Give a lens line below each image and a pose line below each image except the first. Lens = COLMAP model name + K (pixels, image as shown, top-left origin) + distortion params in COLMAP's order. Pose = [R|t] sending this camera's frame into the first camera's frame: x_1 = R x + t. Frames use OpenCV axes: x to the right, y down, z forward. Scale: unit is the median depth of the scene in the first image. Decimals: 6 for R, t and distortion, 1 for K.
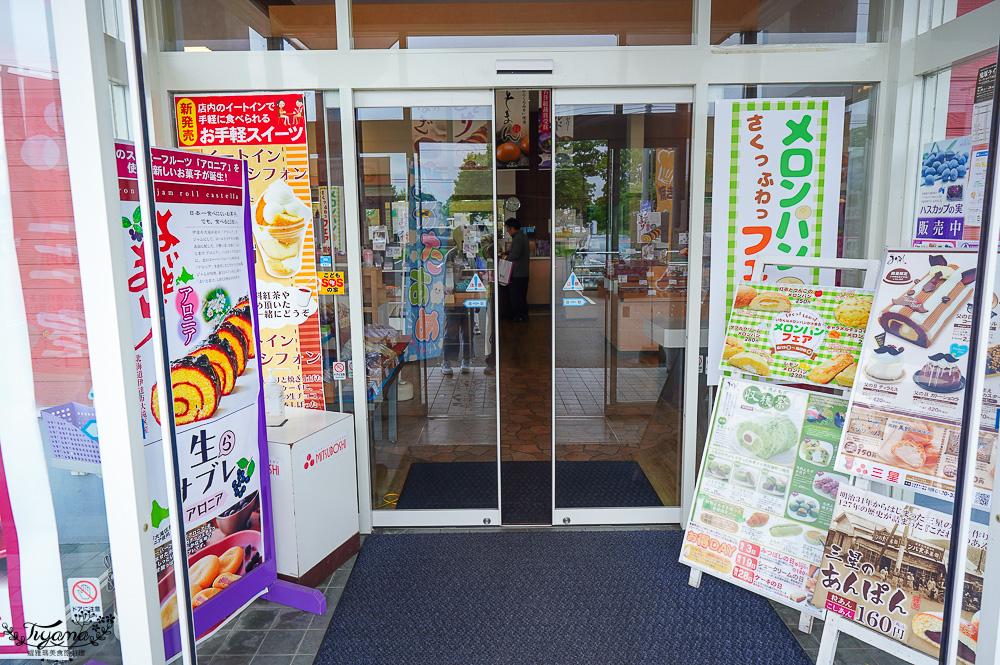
lens RADIAL K [[664.0, 0, 499.8], [0, 664.0, 332.2], [0, 0, 1]] dist [-0.003966, -0.001057]
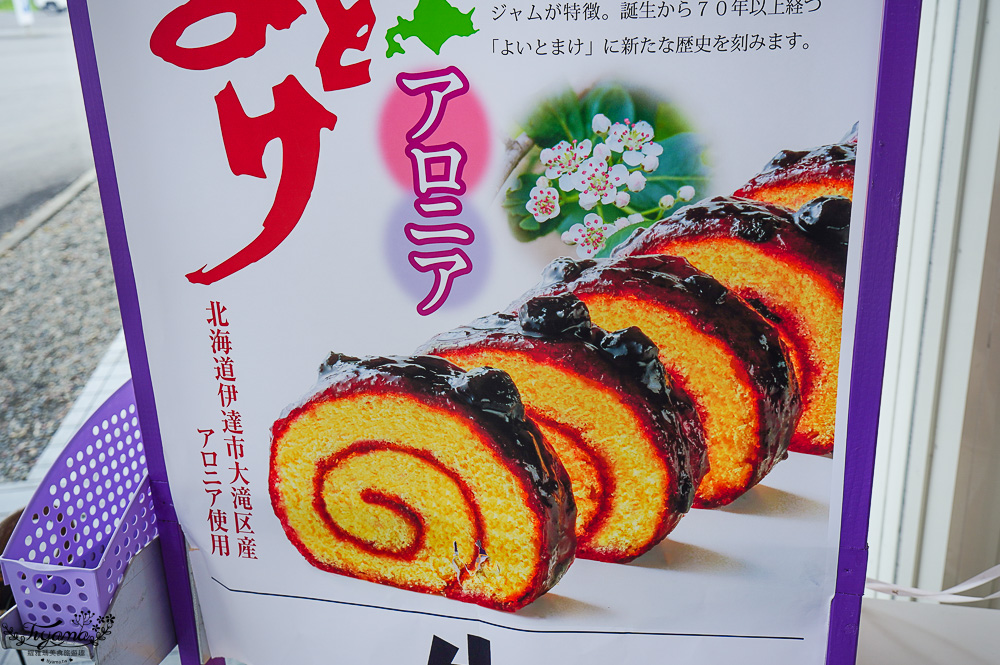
lens RADIAL K [[1038.8, 0, 500.6], [0, 1038.8, 330.1], [0, 0, 1]] dist [-0.004356, 0.000000]
pose [[0.135535, 0.347579, -0.927803, -0.111519], [-0.118745, 0.935393, 0.333076, -0.099999], [0.983631, 0.065029, 0.168052, 0.927737]]
